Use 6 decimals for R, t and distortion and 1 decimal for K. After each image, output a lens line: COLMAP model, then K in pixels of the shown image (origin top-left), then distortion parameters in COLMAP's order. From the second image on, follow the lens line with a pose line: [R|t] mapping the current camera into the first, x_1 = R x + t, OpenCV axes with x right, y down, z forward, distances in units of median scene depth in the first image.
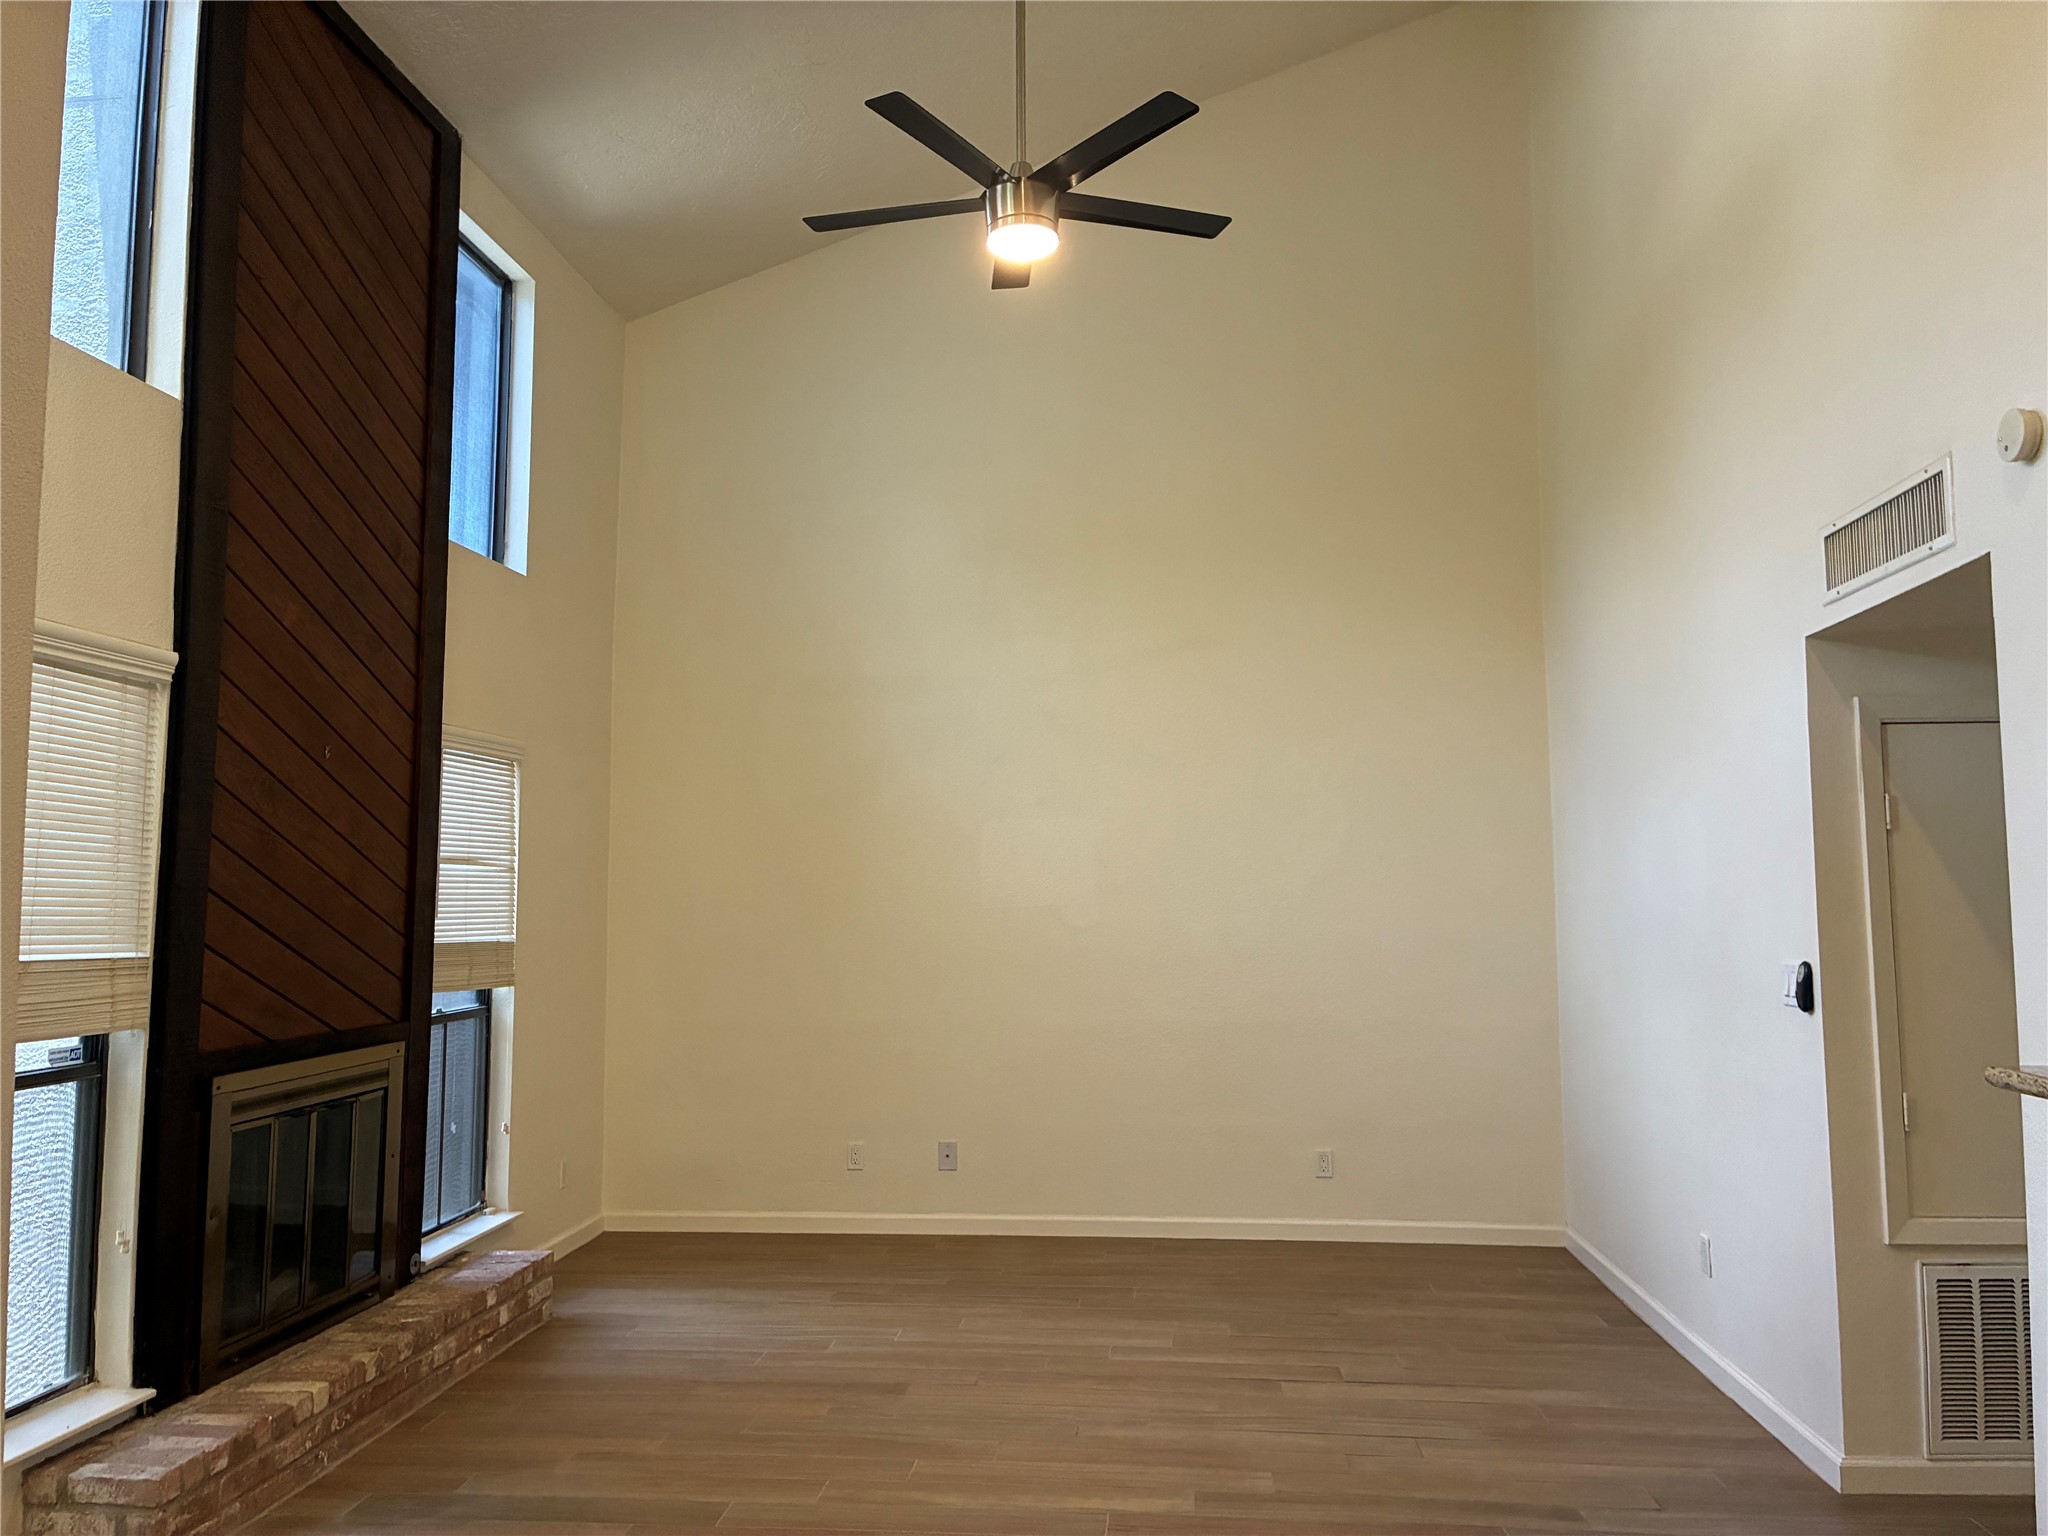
lens RADIAL K [[1518.9, 0, 1024.0], [0, 1518.9, 768.0], [0, 0, 1]] dist [0.055733, -0.094528]
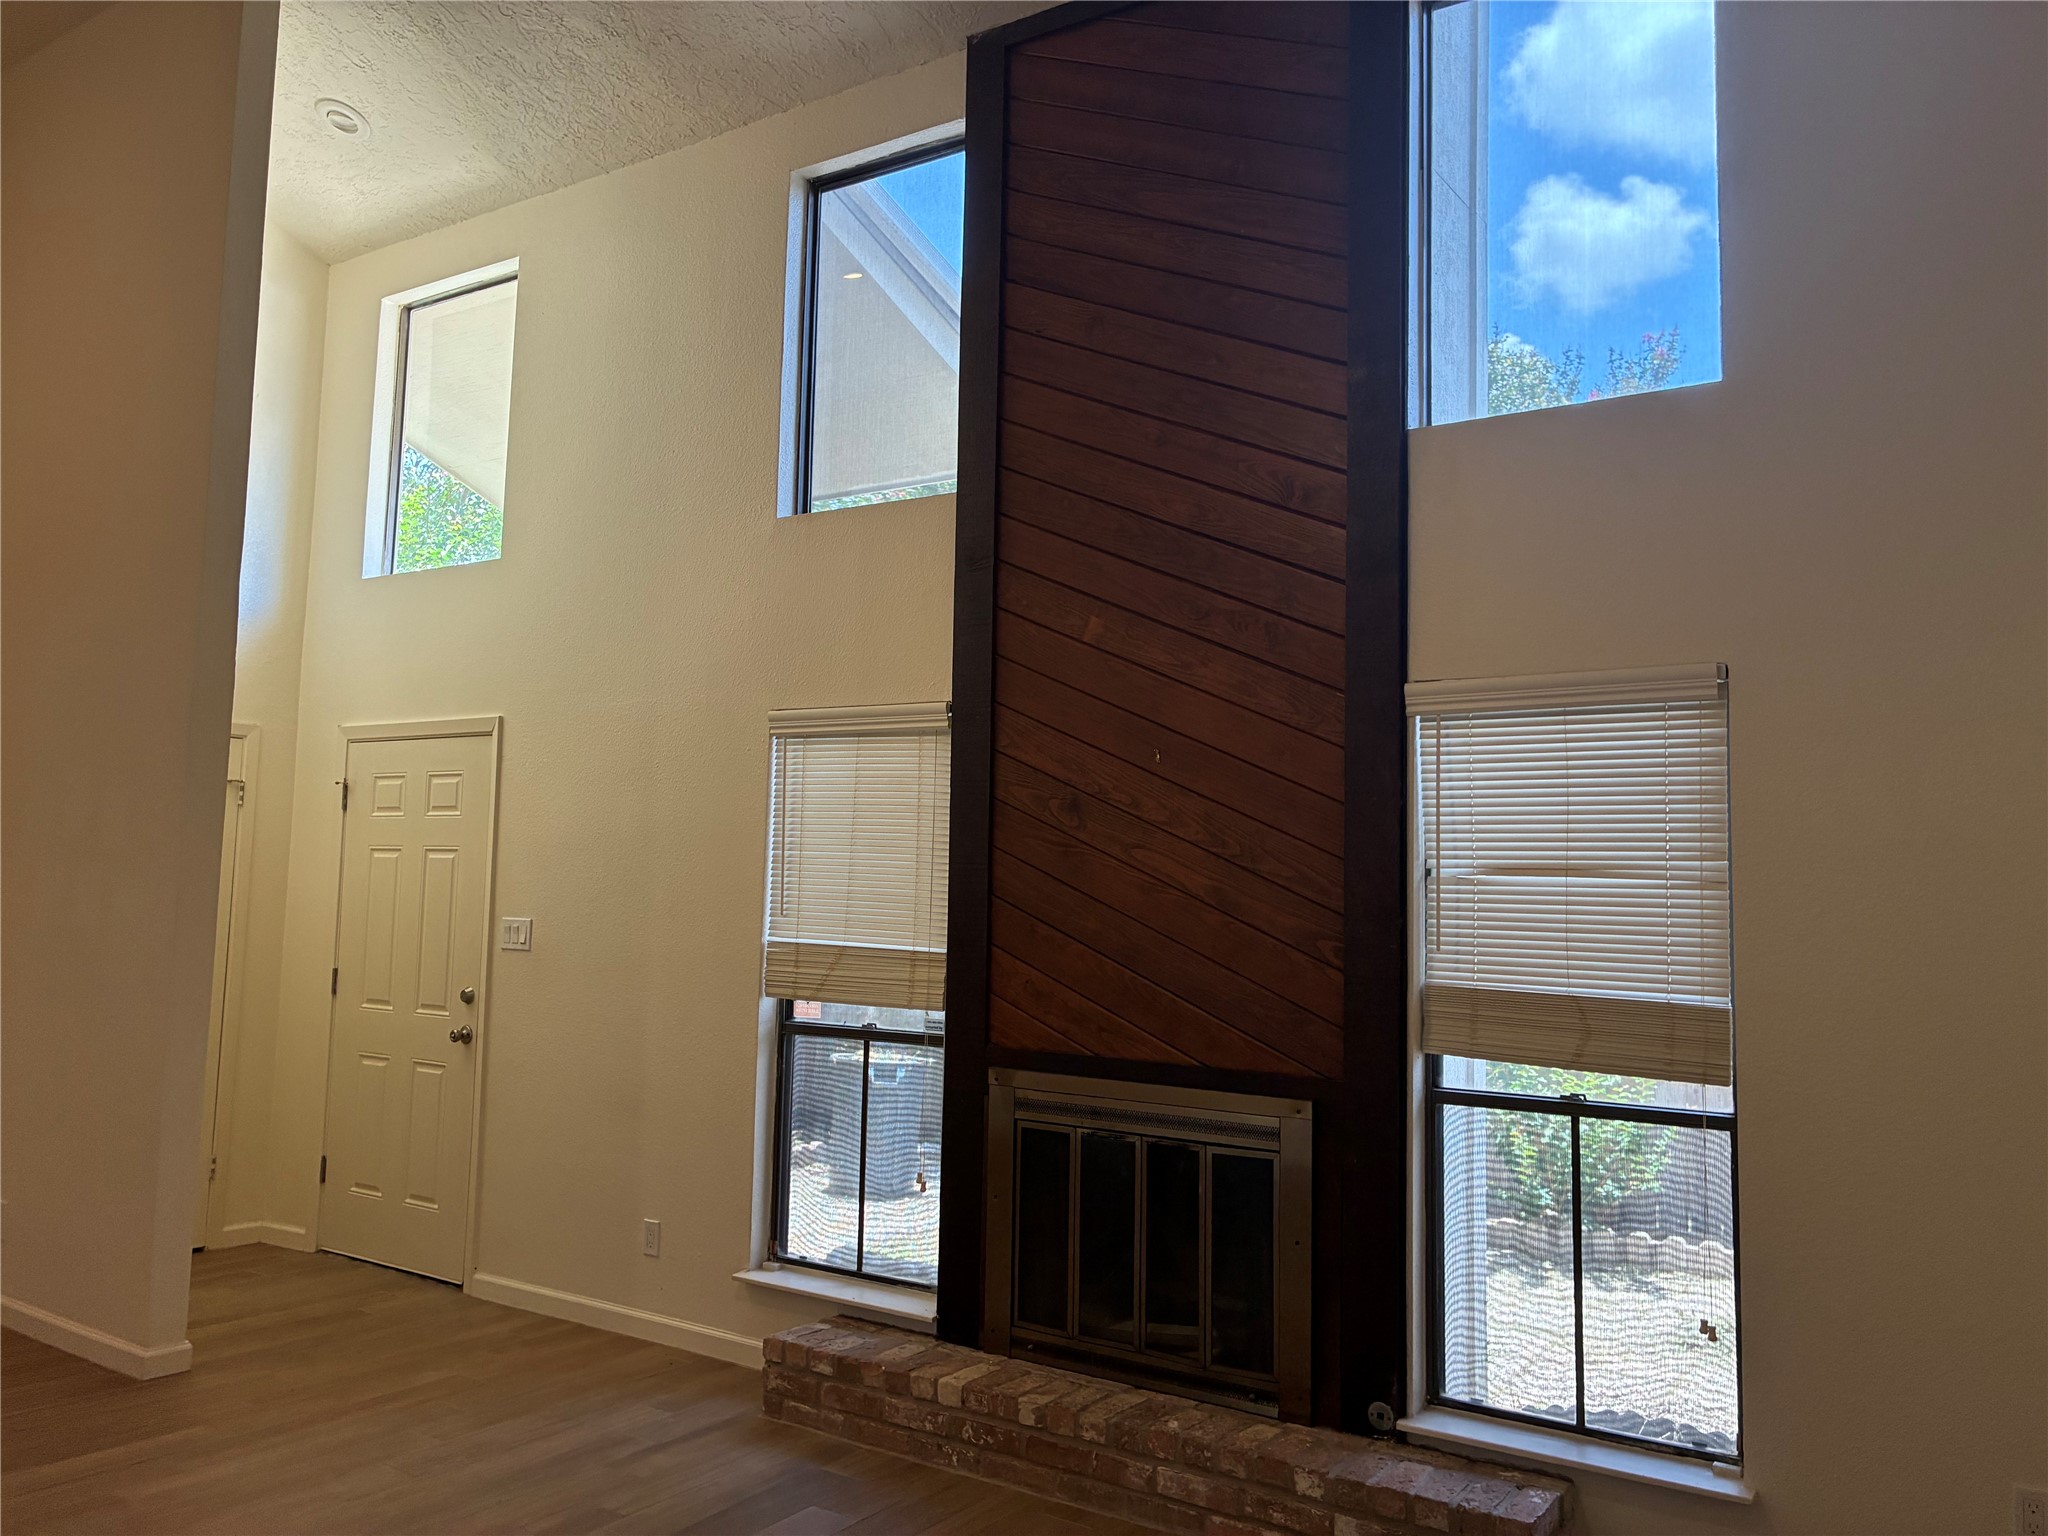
lens RADIAL K [[1518.9, 0, 1024.0], [0, 1518.9, 768.0], [0, 0, 1]] dist [0.055733, -0.094528]
pose [[-0.460105, -0.076950, -0.884524, 0.466955], [0.051593, 0.992237, -0.113158, 0.113611], [0.886364, -0.097699, -0.452563, 1.568134]]
